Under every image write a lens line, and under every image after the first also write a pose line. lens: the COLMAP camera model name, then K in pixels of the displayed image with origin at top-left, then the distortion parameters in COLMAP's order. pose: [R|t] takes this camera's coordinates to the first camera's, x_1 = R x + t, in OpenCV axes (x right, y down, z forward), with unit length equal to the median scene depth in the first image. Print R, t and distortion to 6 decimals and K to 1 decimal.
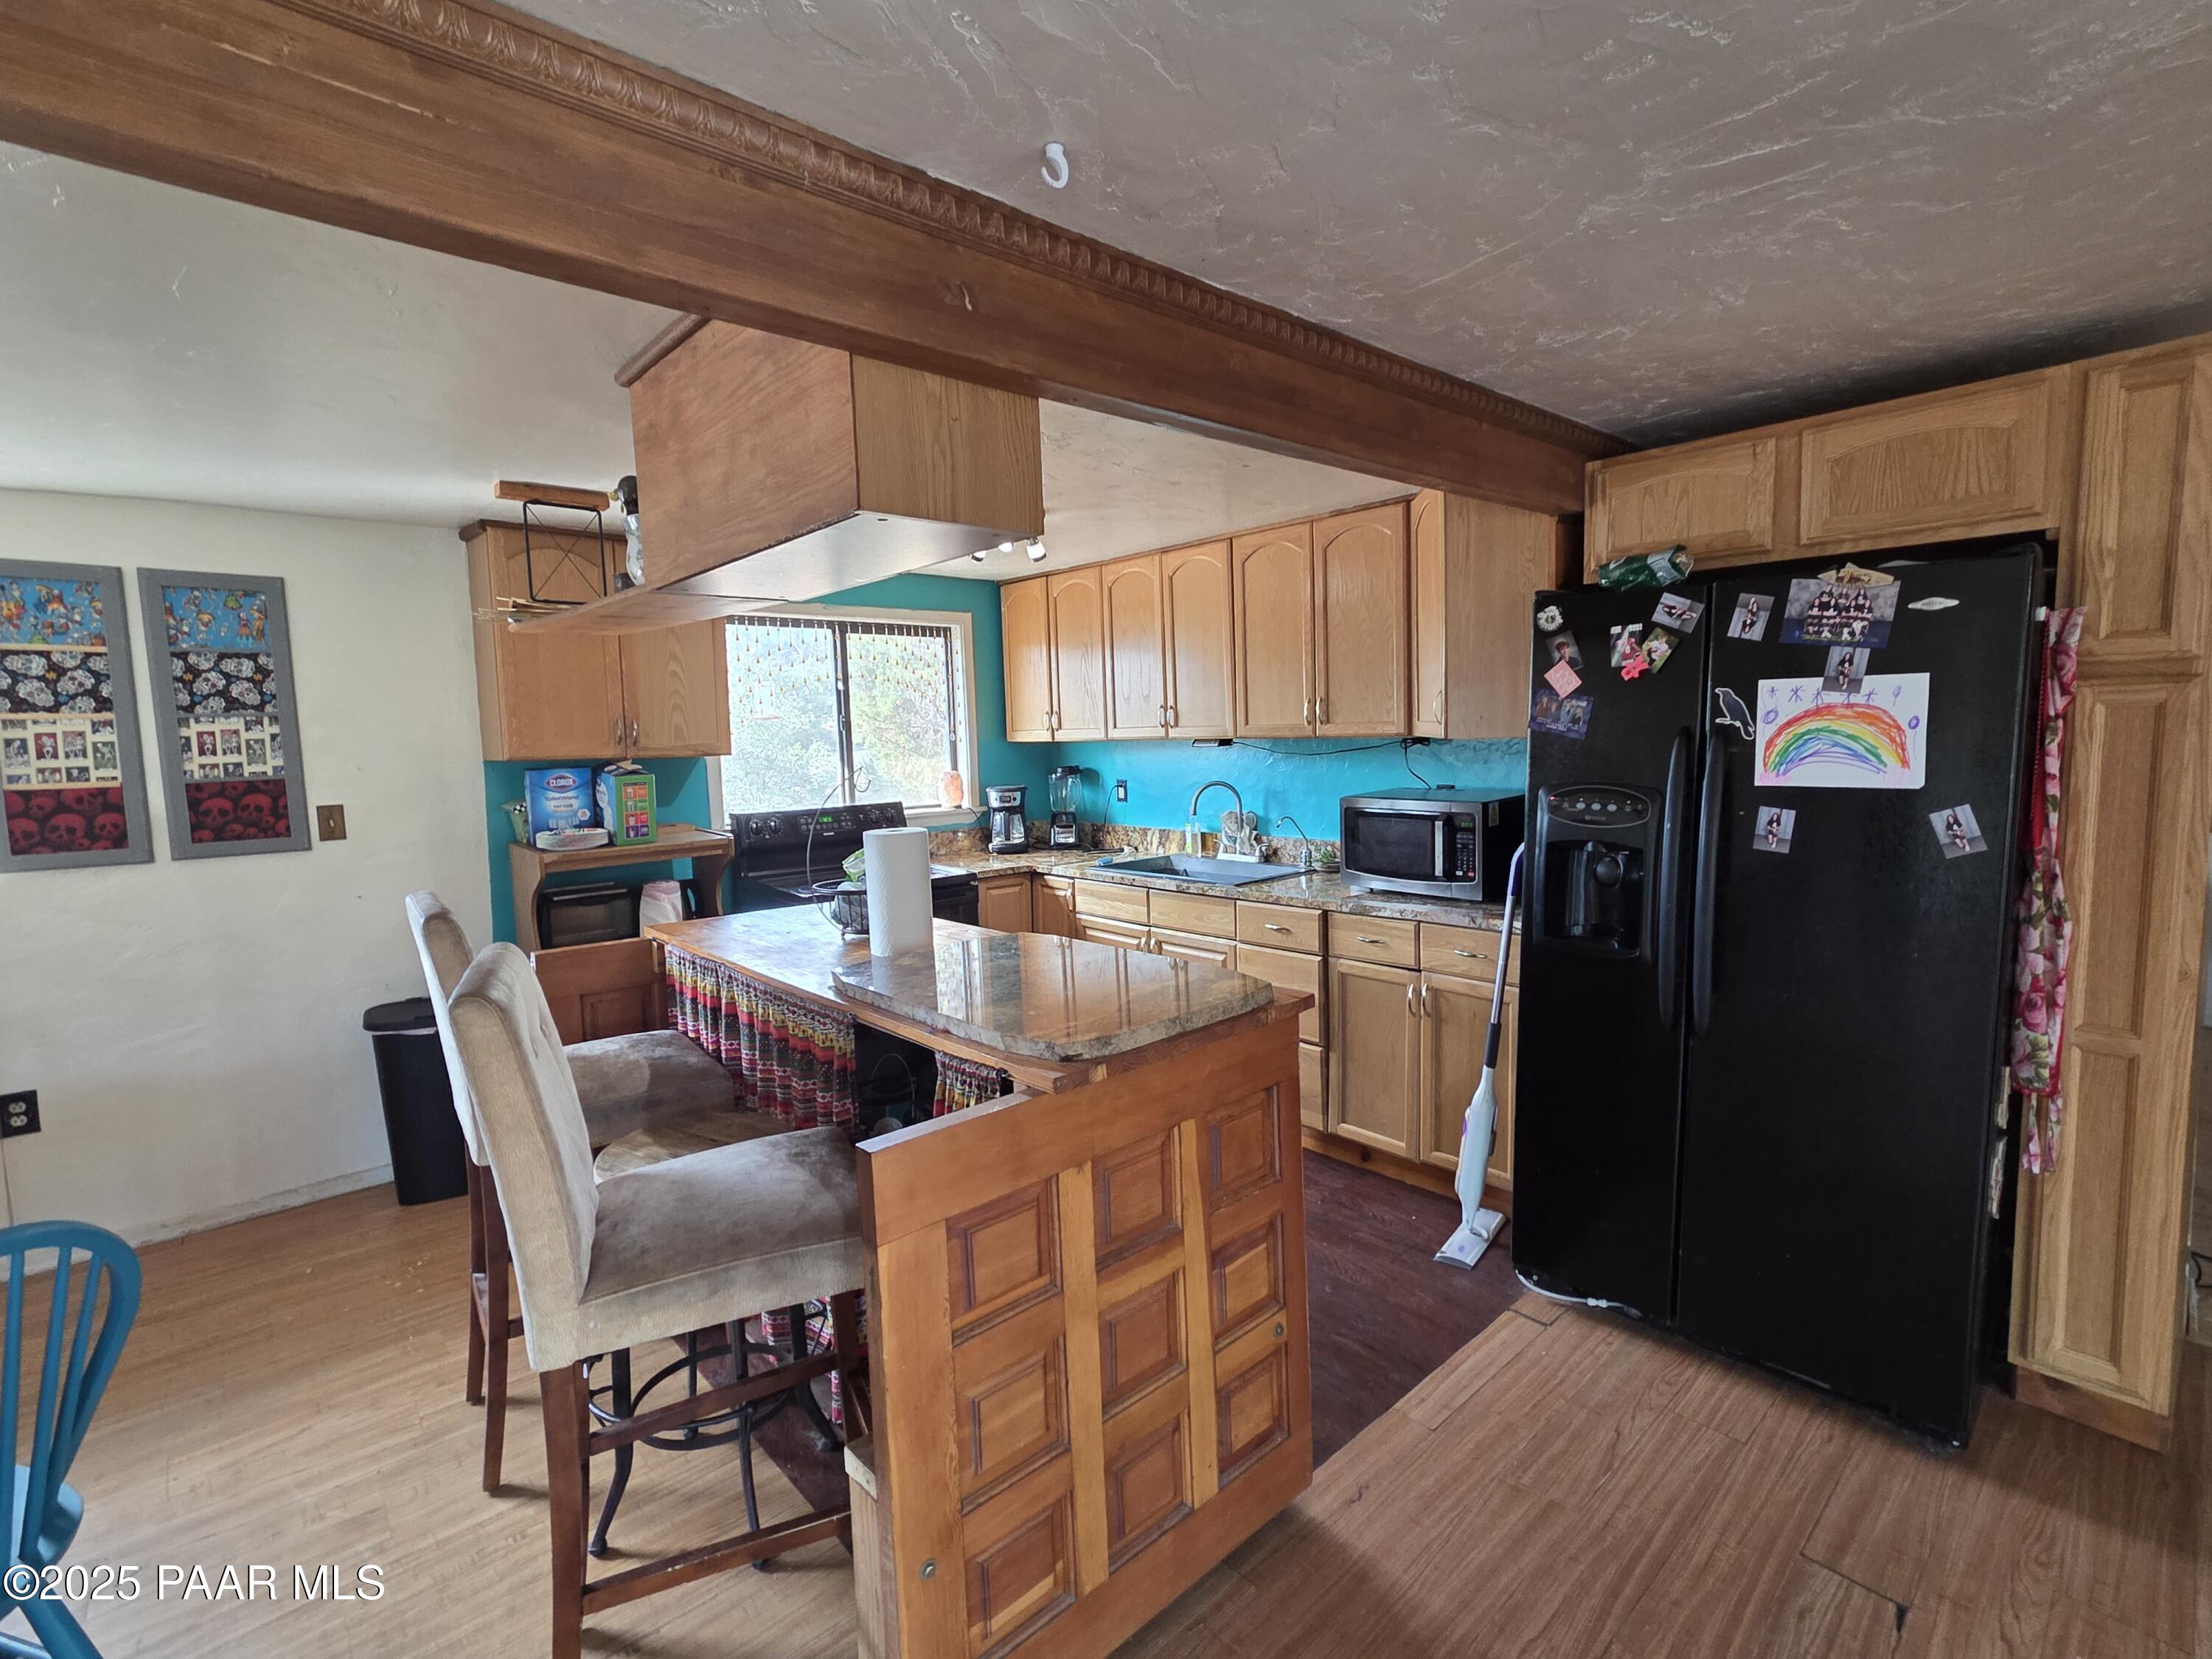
lens RADIAL K [[1015.6, 0, 1111.7], [0, 1015.6, 828.0], [0, 0, 1]] dist [0.002391, 0.000186]
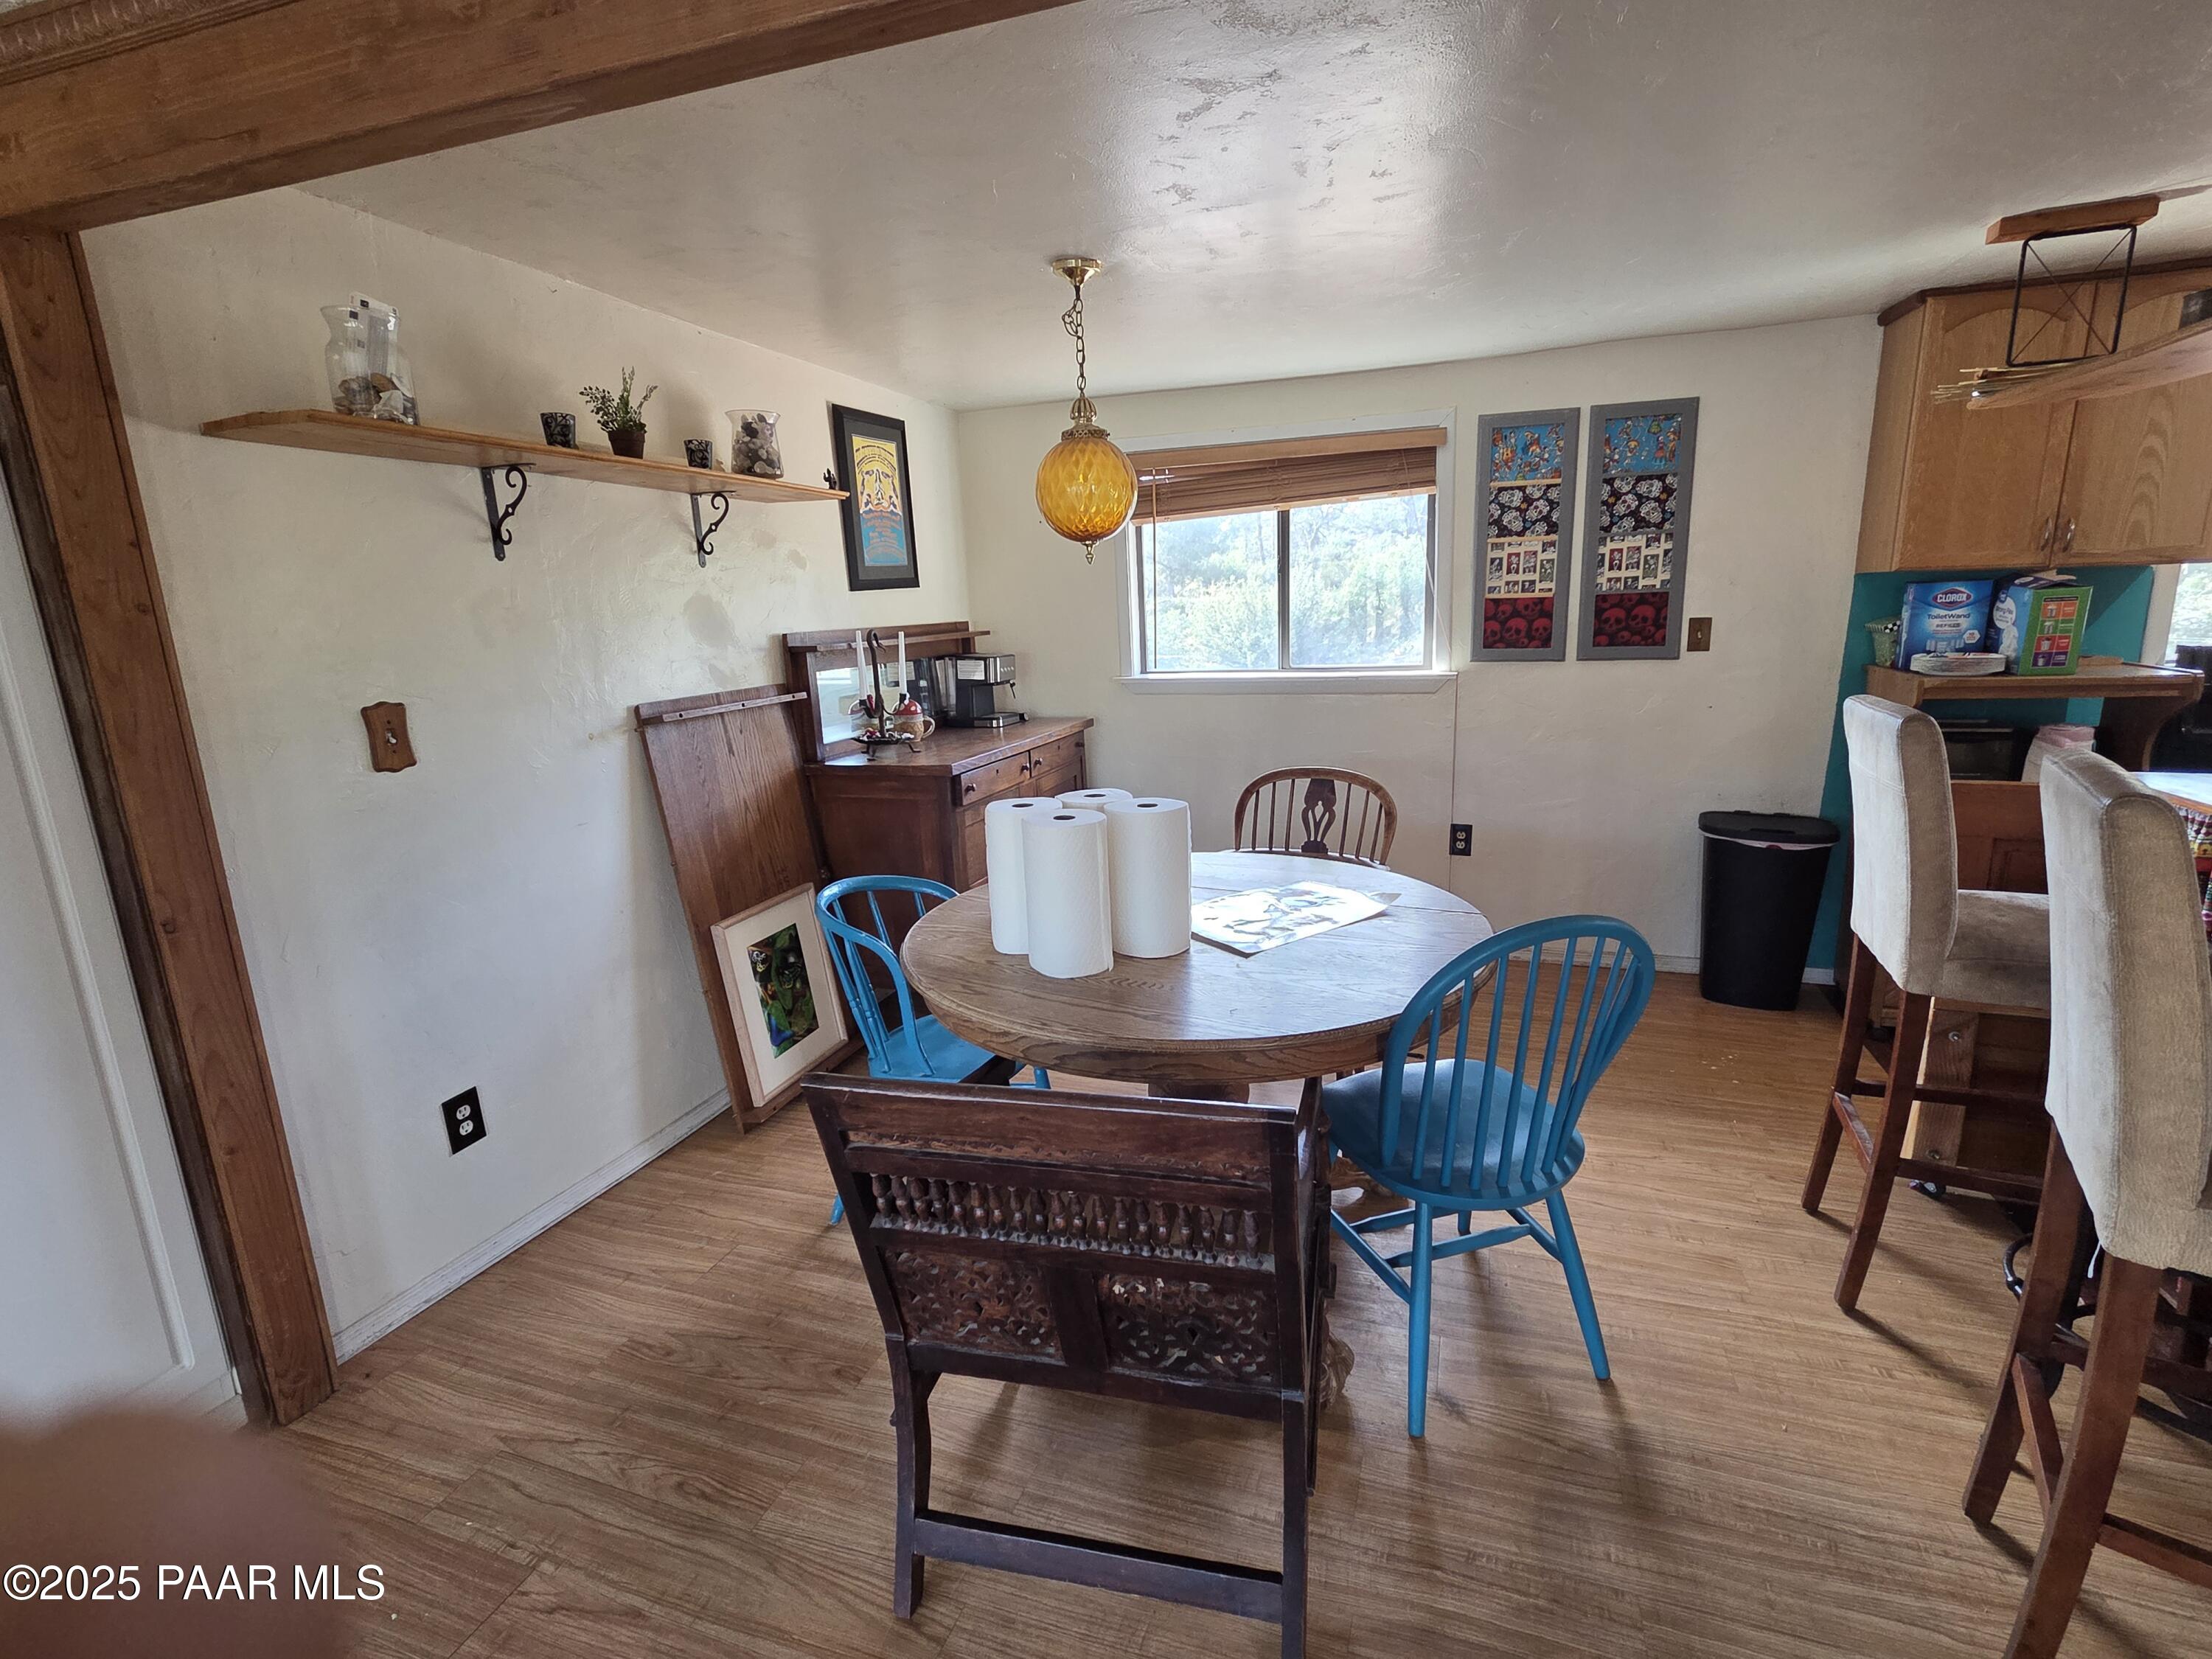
lens RADIAL K [[967.2, 0, 1099.4], [0, 967.2, 824.6], [0, 0, 1]] dist [-0.002392, -0.000427]
pose [[0.485181, 0.191863, -0.853105, -0.181263], [-0.060184, 0.980644, 0.186318, 0.042042], [0.872340, -0.039055, 0.487337, -0.052921]]
